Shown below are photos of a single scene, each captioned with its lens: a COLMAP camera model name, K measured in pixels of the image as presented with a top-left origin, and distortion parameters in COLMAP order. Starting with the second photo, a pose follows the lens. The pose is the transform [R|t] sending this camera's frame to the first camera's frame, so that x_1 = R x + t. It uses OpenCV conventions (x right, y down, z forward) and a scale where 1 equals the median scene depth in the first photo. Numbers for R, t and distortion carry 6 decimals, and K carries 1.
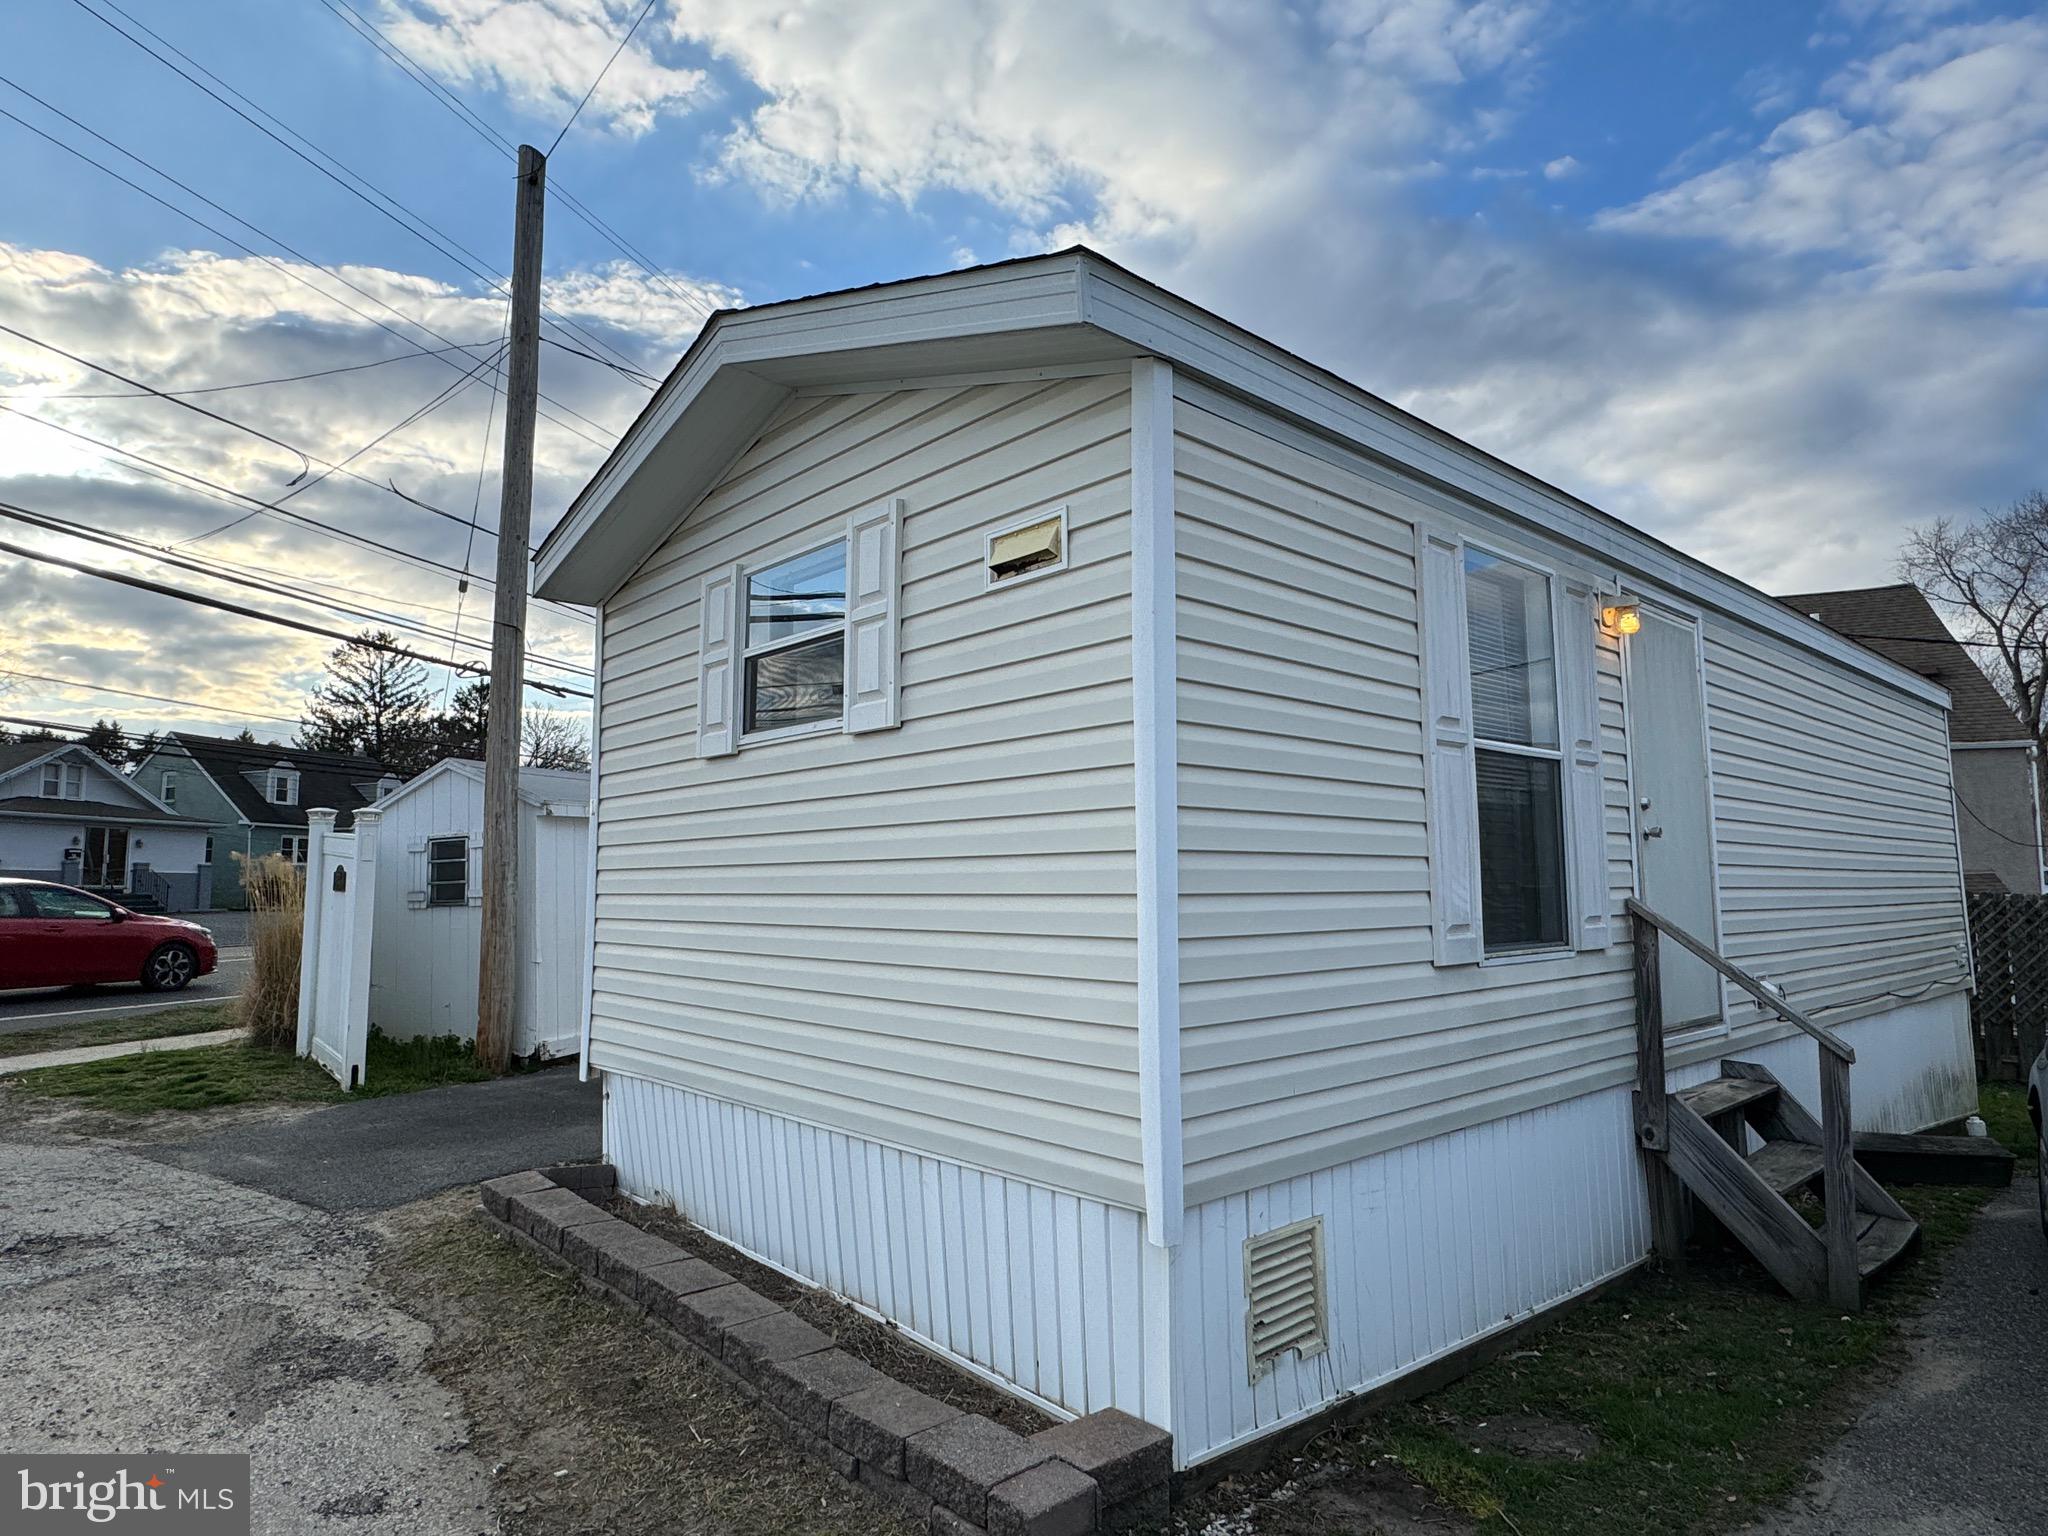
lens RADIAL K [[1173.9, 0, 1043.4], [0, 1173.9, 806.8], [0, 0, 1]] dist [-0.005138, 0.002196]
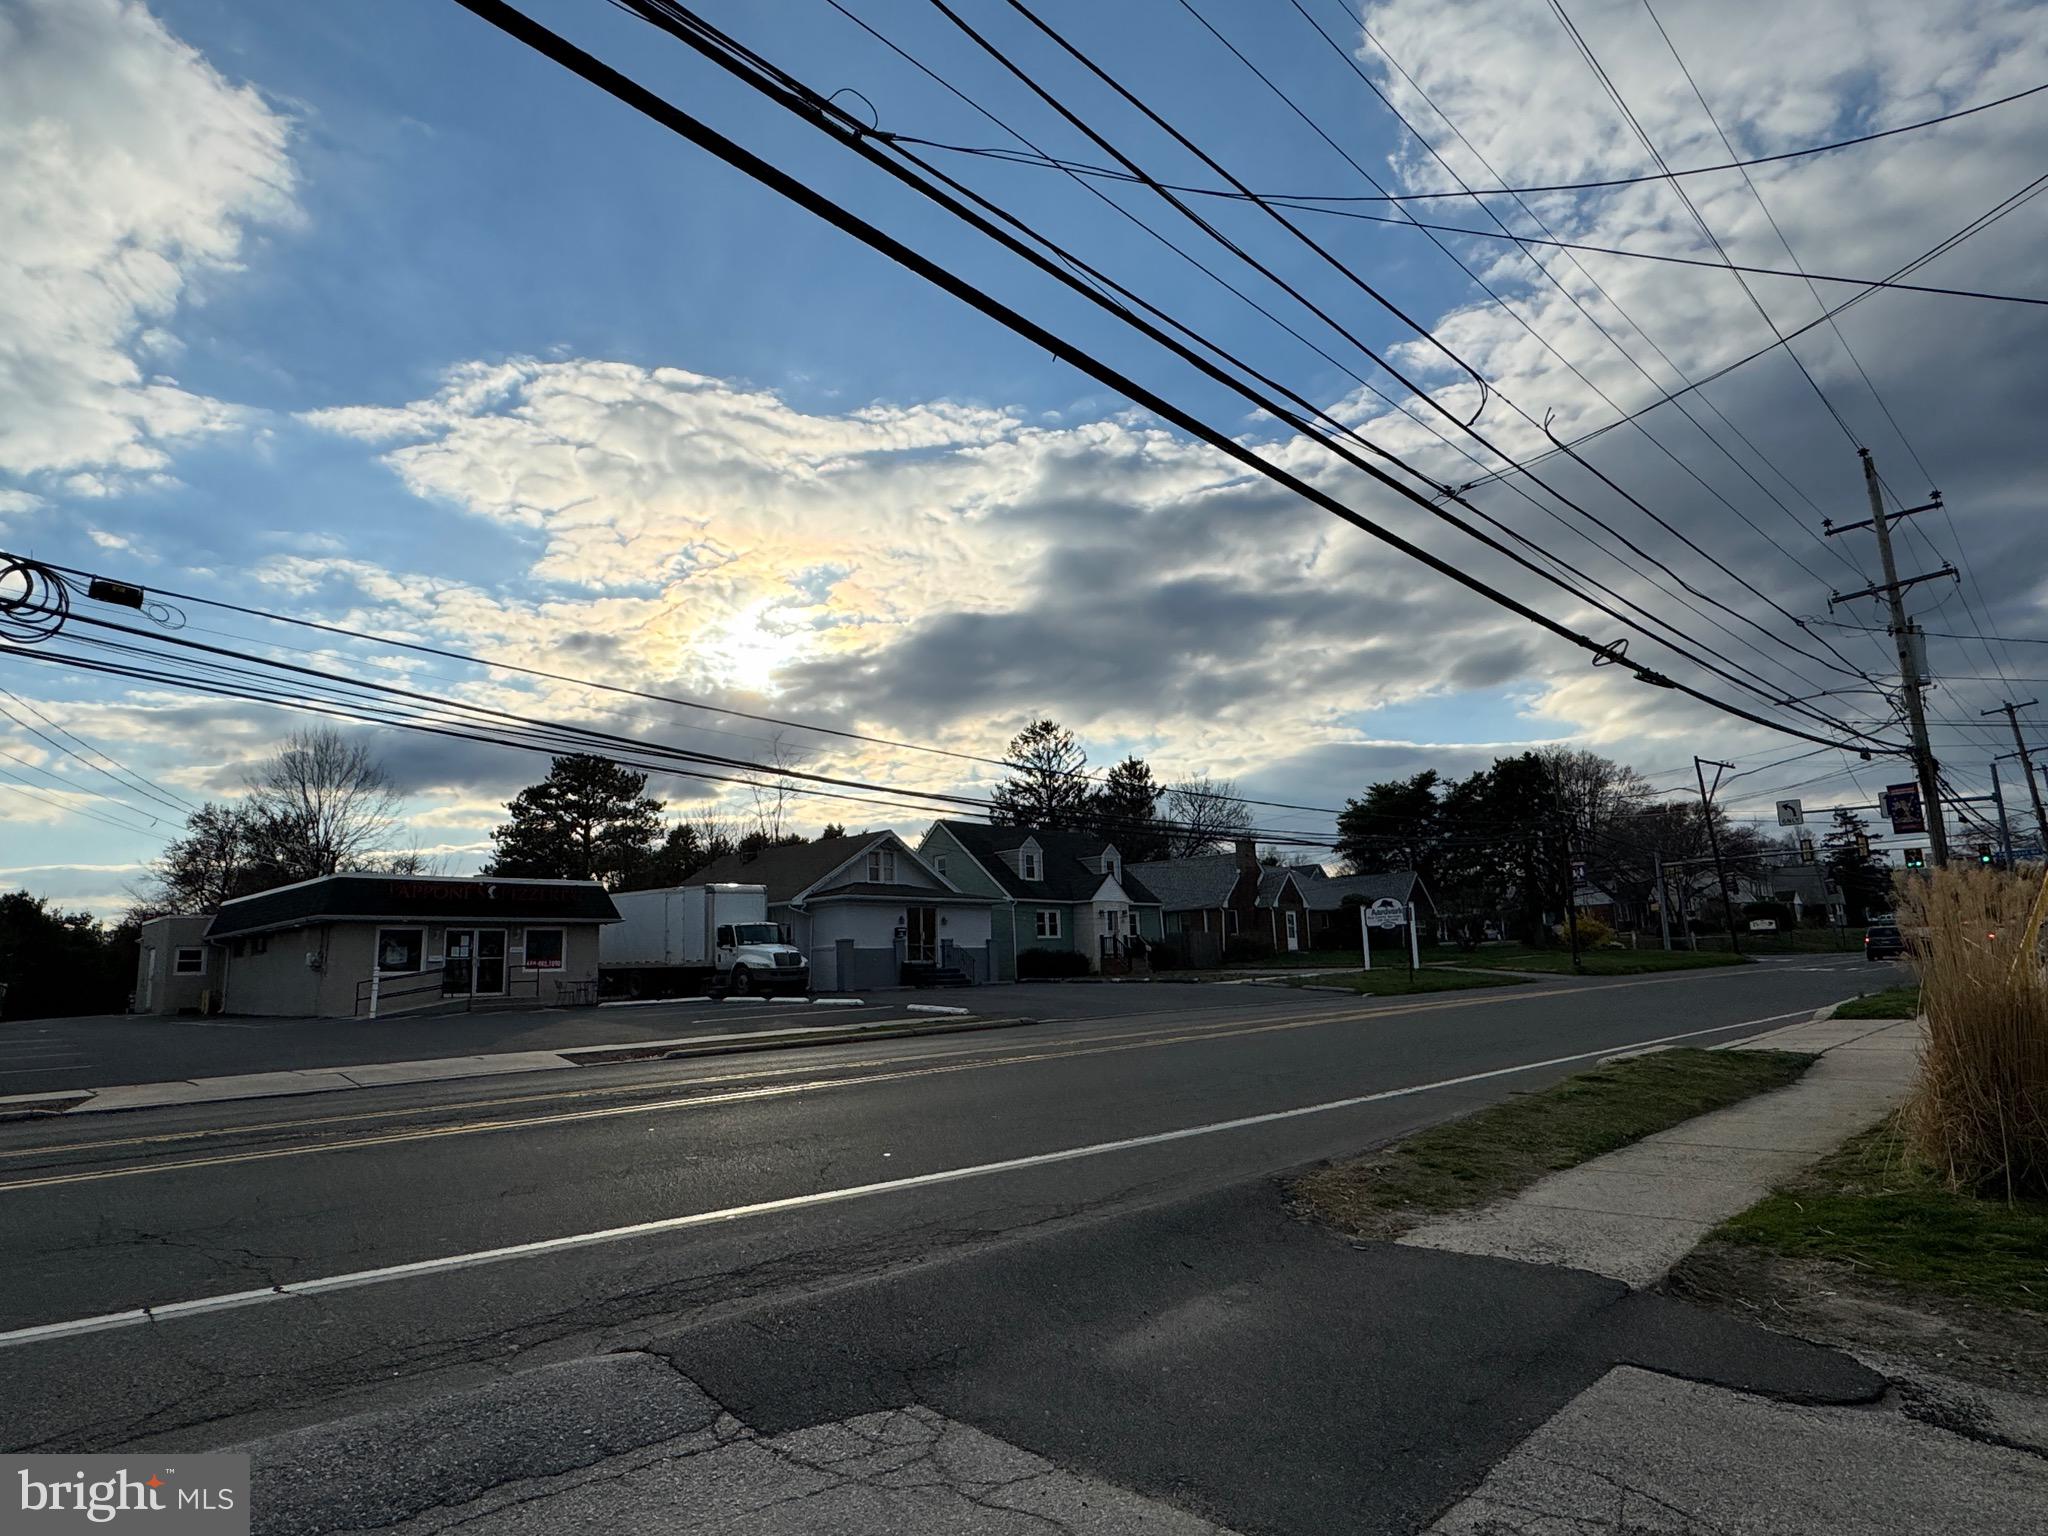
lens RADIAL K [[1173.9, 0, 1016.2], [0, 1173.9, 771.1], [0, 0, 1]] dist [-0.005138, 0.002196]
pose [[0.875443, -0.107102, -0.471306, -1.818901], [0.068891, 0.992833, -0.097652, 0.033000], [0.478387, 0.053020, 0.876547, 0.525383]]
